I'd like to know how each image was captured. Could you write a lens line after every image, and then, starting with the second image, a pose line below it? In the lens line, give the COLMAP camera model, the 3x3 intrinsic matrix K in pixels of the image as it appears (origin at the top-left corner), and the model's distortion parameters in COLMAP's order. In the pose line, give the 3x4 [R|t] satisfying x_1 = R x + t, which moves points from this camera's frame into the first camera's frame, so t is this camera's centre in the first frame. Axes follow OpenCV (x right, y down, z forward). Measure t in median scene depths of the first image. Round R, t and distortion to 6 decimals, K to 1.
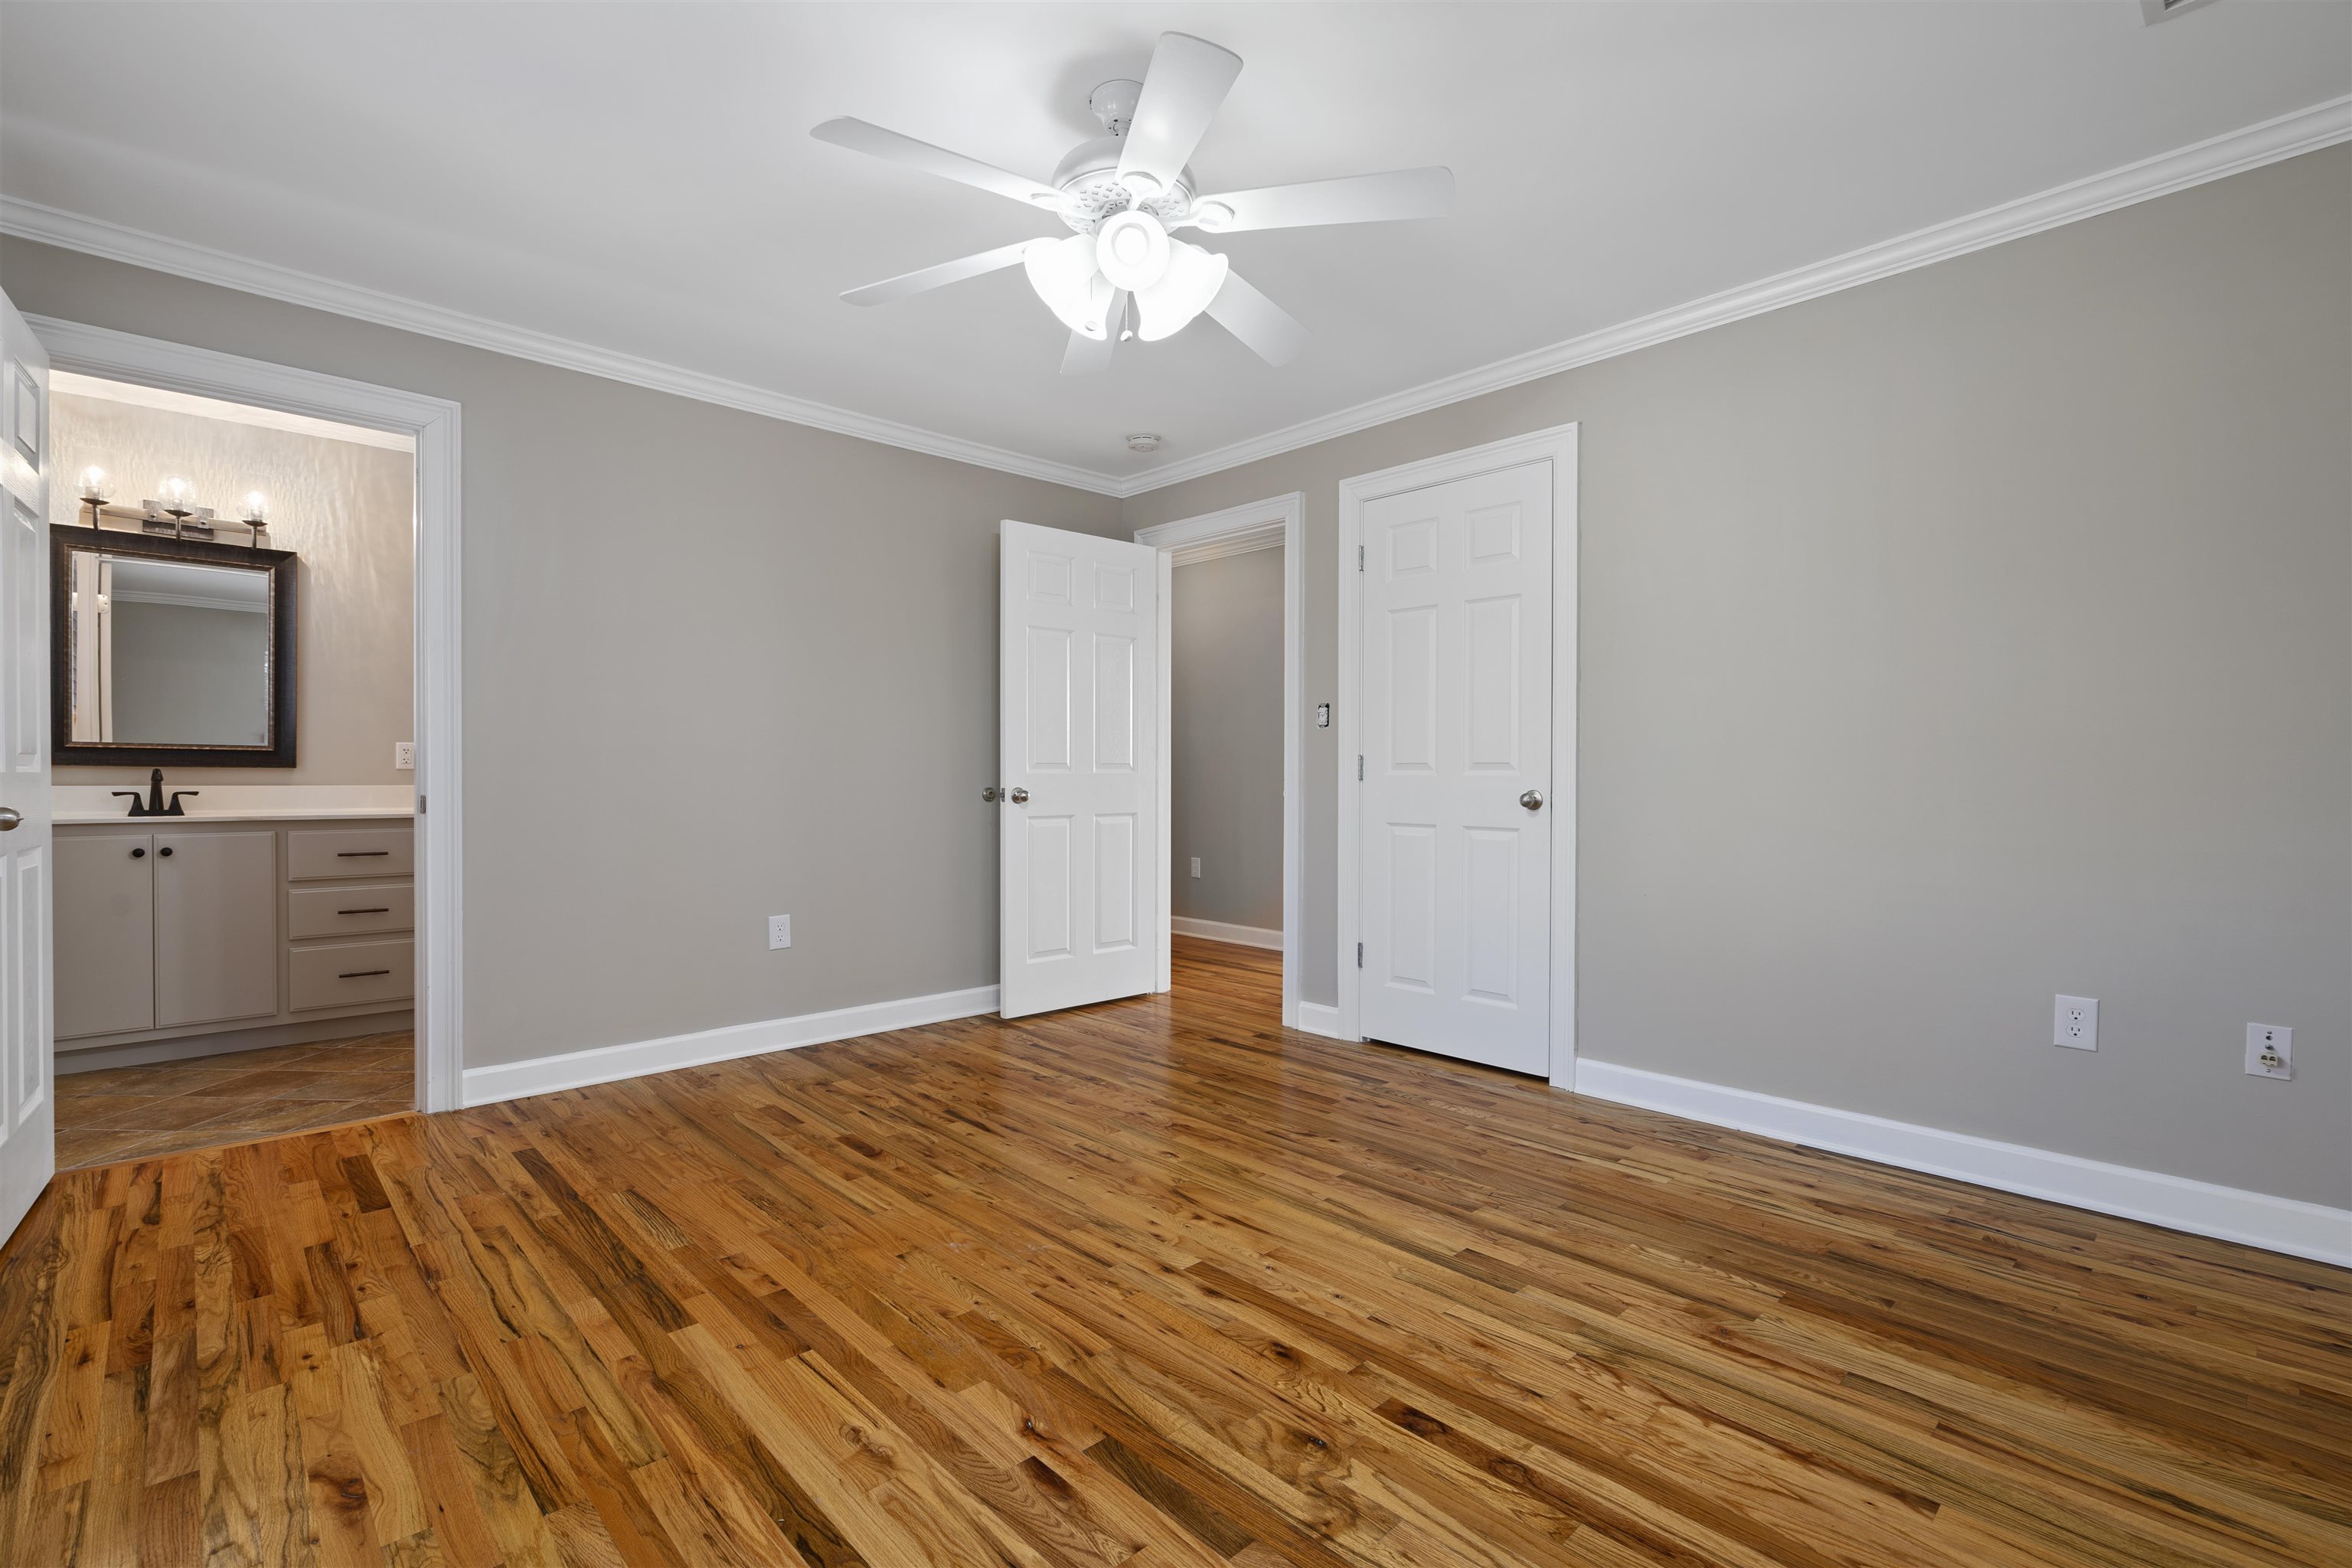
lens RADIAL K [[1073.0, 0, 1175.8], [0, 1073.0, 780.7], [0, 0, 1]] dist [0.000798, 0.000124]
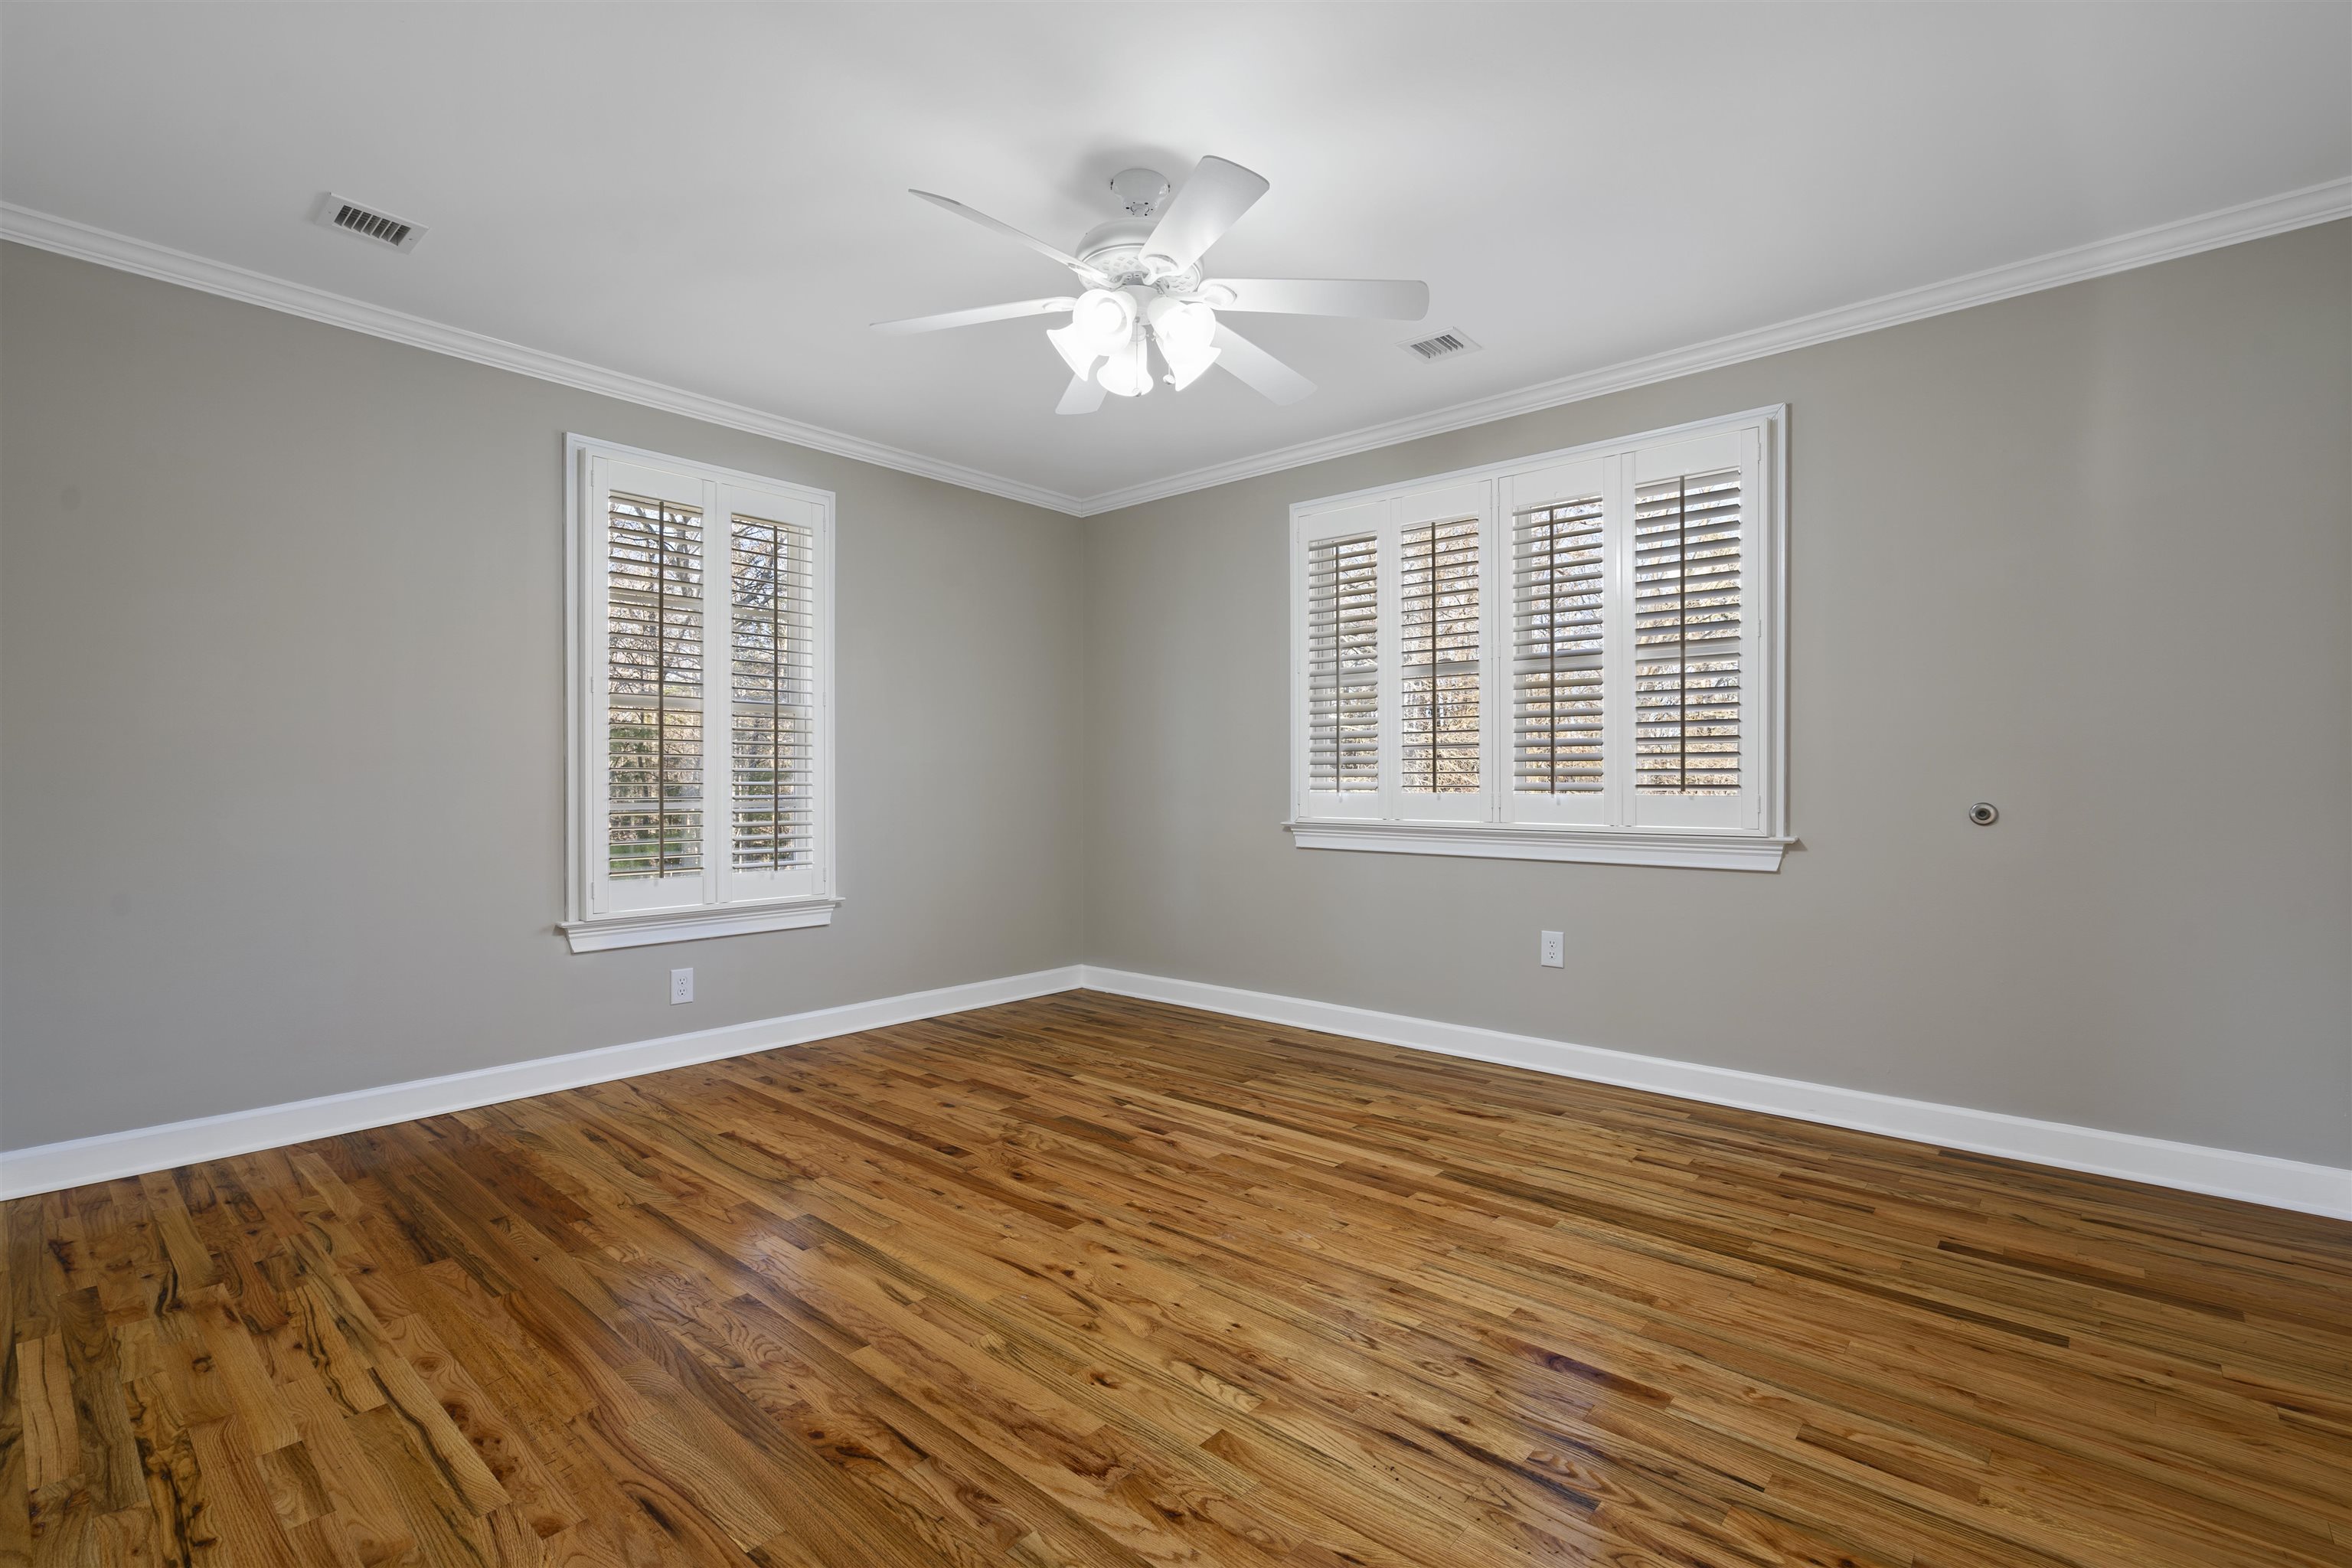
lens RADIAL K [[1073.0, 0, 1176.3], [0, 1073.0, 781.6], [0, 0, 1]] dist [0.000798, 0.000124]
pose [[-0.995944, -0.001651, -0.089960, 0.014470], [-0.002471, 0.999956, 0.009004, -0.017233], [0.089941, 0.009190, -0.995905, 2.215018]]
